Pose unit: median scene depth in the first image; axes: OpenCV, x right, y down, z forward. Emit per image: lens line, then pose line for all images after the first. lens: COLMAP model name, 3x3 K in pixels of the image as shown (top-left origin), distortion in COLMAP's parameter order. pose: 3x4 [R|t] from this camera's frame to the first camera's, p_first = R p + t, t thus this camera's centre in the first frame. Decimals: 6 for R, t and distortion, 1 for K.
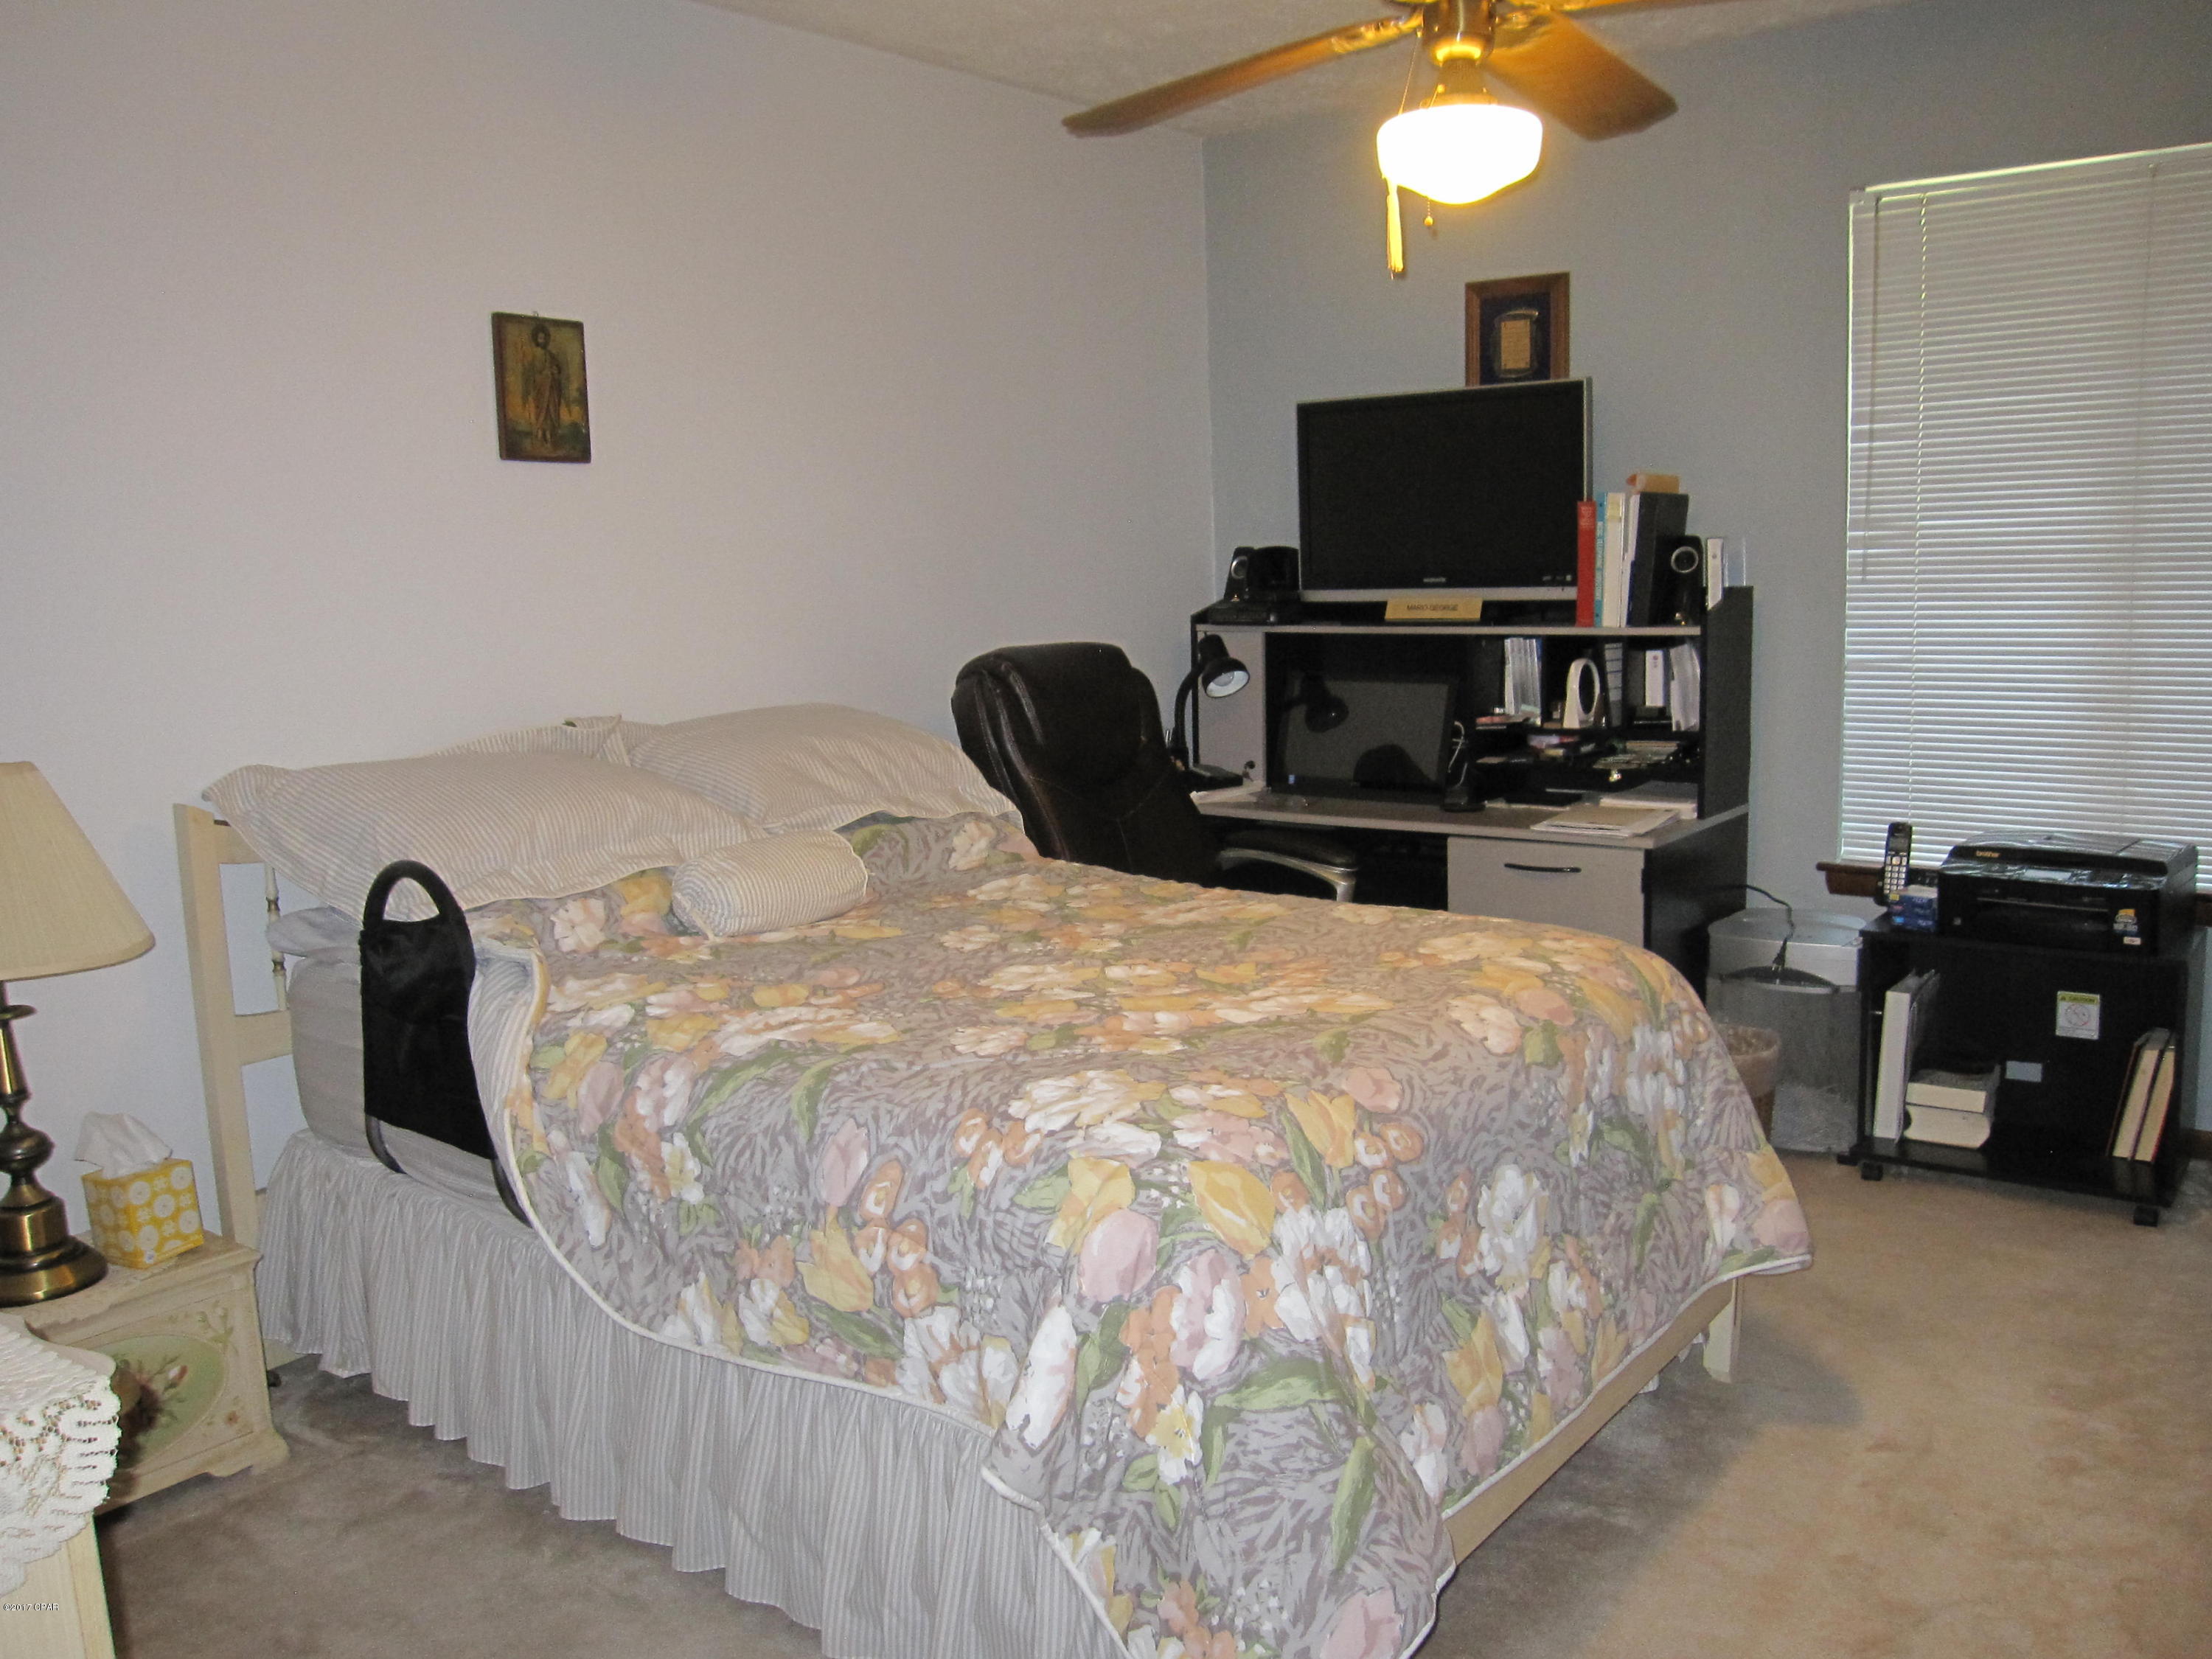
lens RADIAL K [[1832.2, 0, 1103.8], [0, 1832.2, 830.6], [0, 0, 1]] dist [-0.081274, 0.052543]
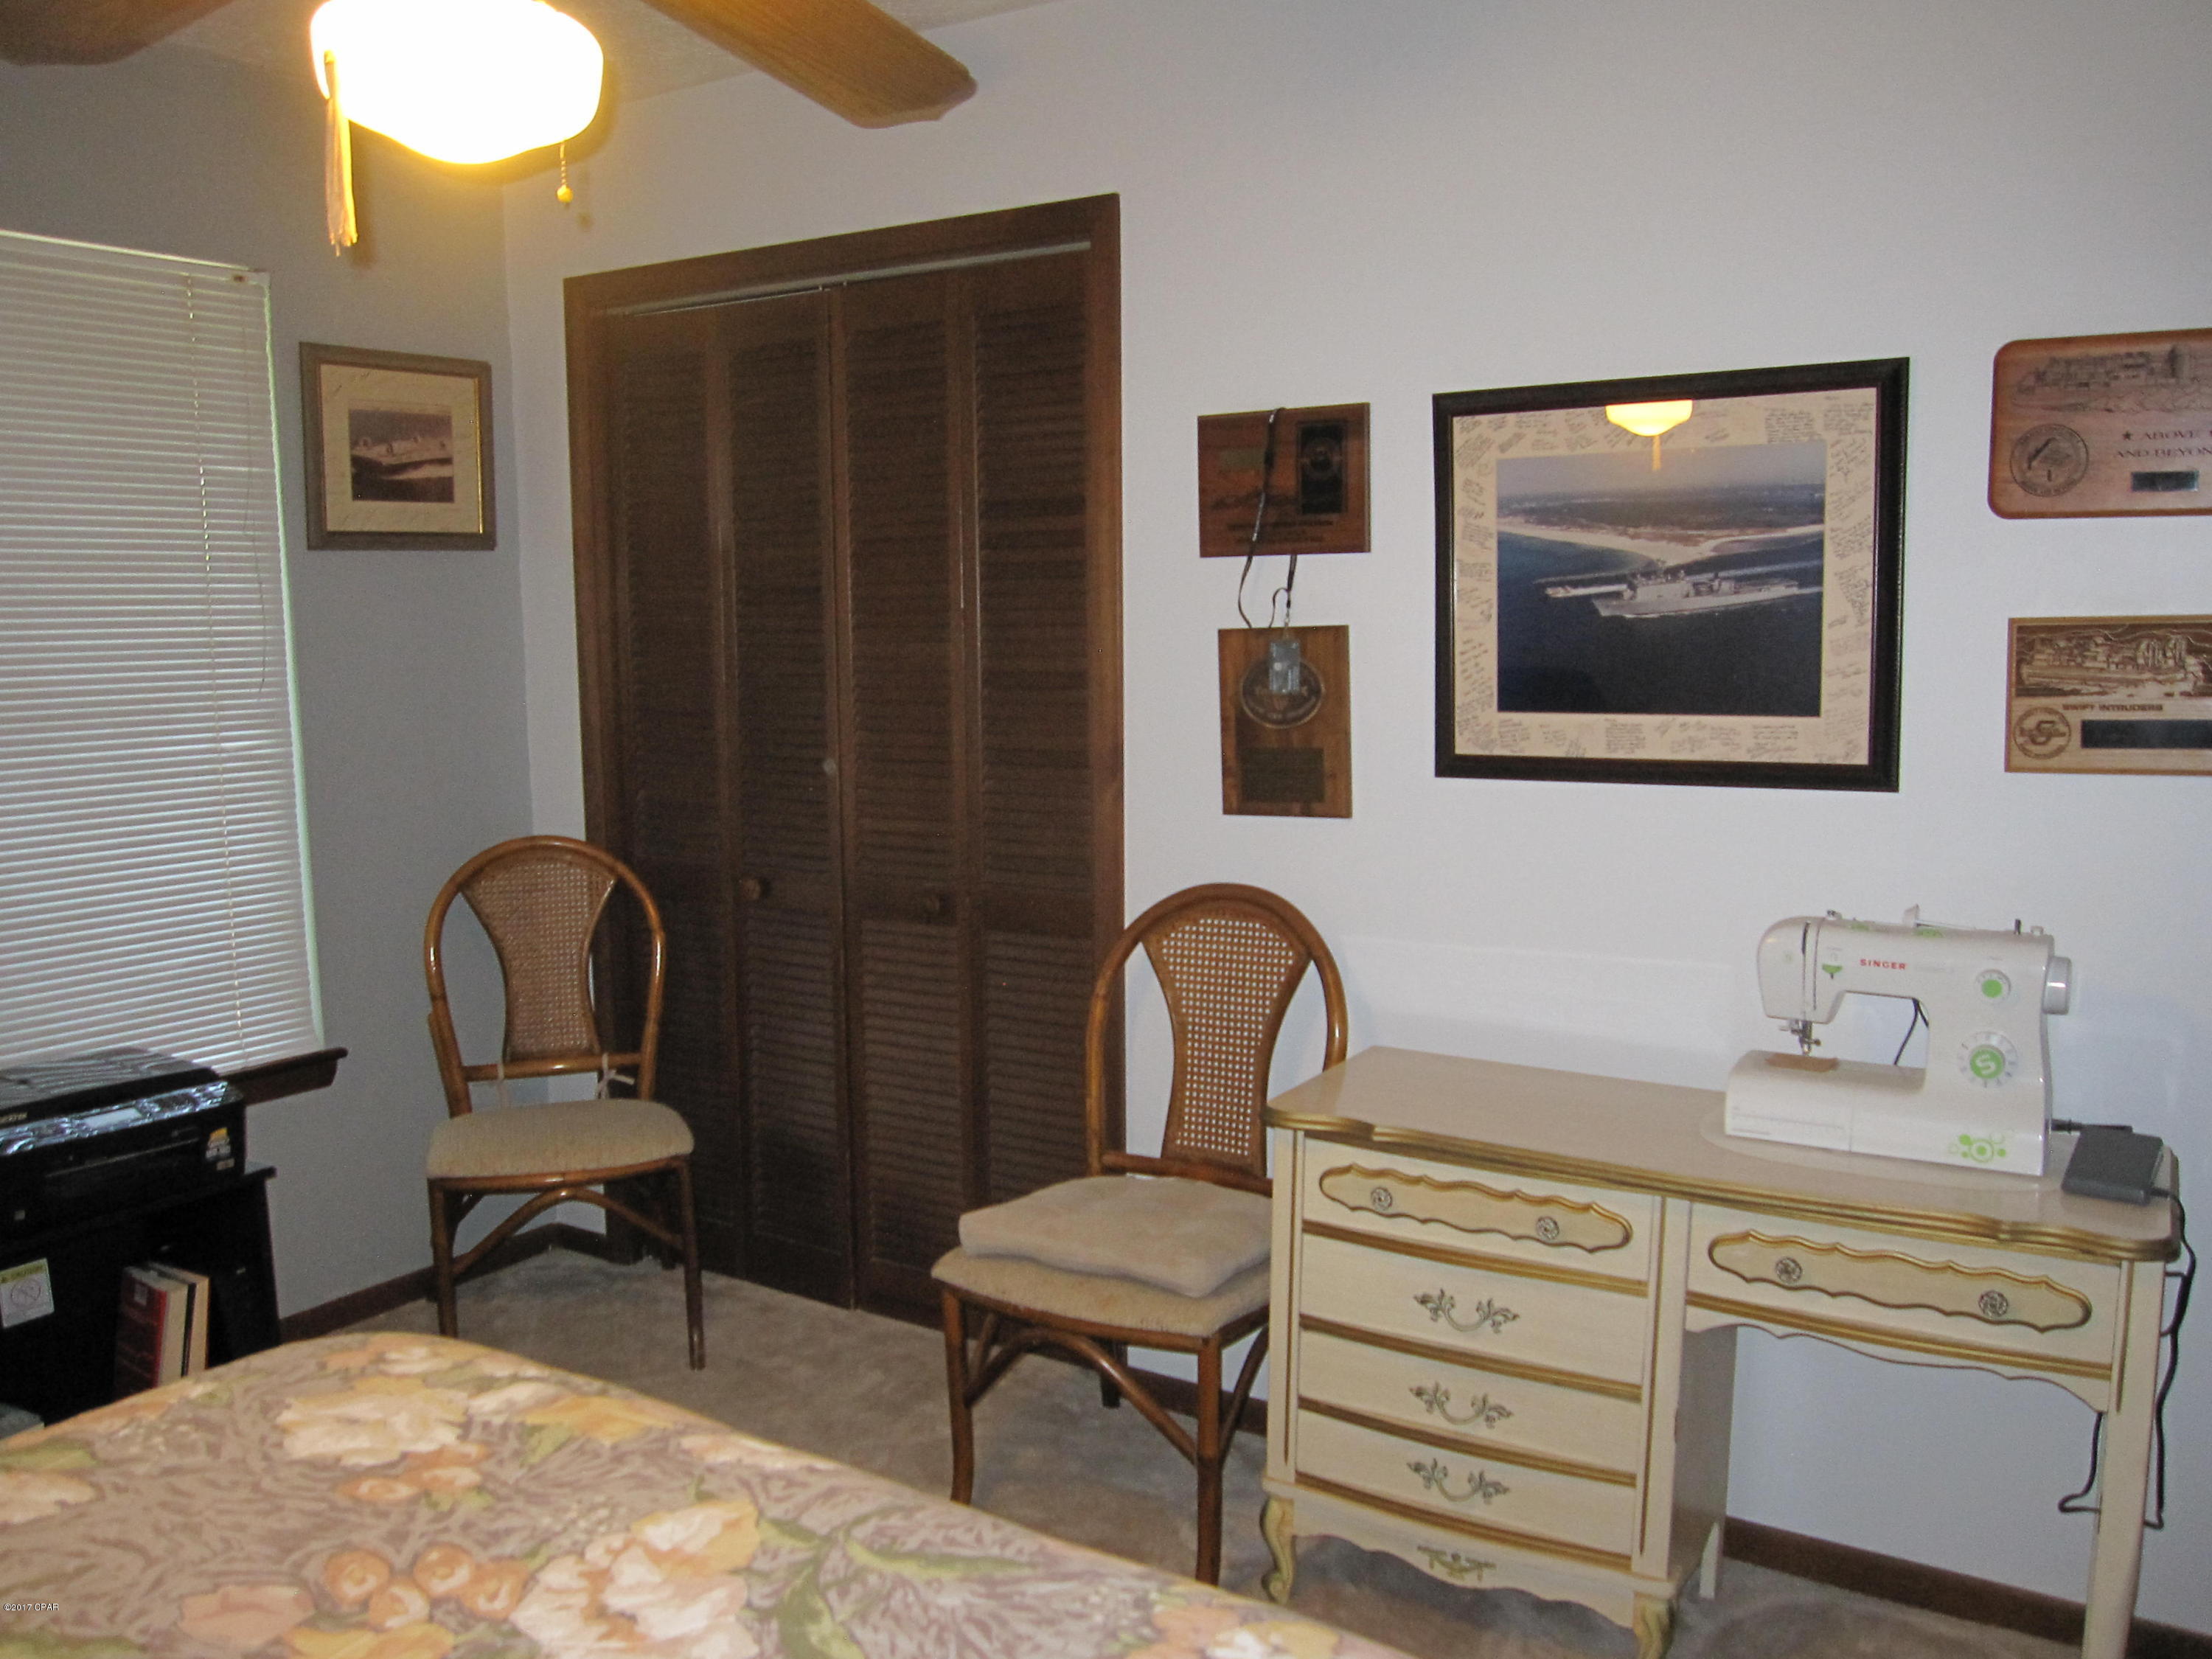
lens RADIAL K [[1832.2, 0, 1103.7], [0, 1832.2, 834.9], [0, 0, 1]] dist [-0.081274, 0.052543]
pose [[-0.113320, -0.089834, 0.989489, -0.308436], [0.153540, 0.982357, 0.106771, -0.120174], [-0.981623, 0.164026, -0.097528, 0.645647]]
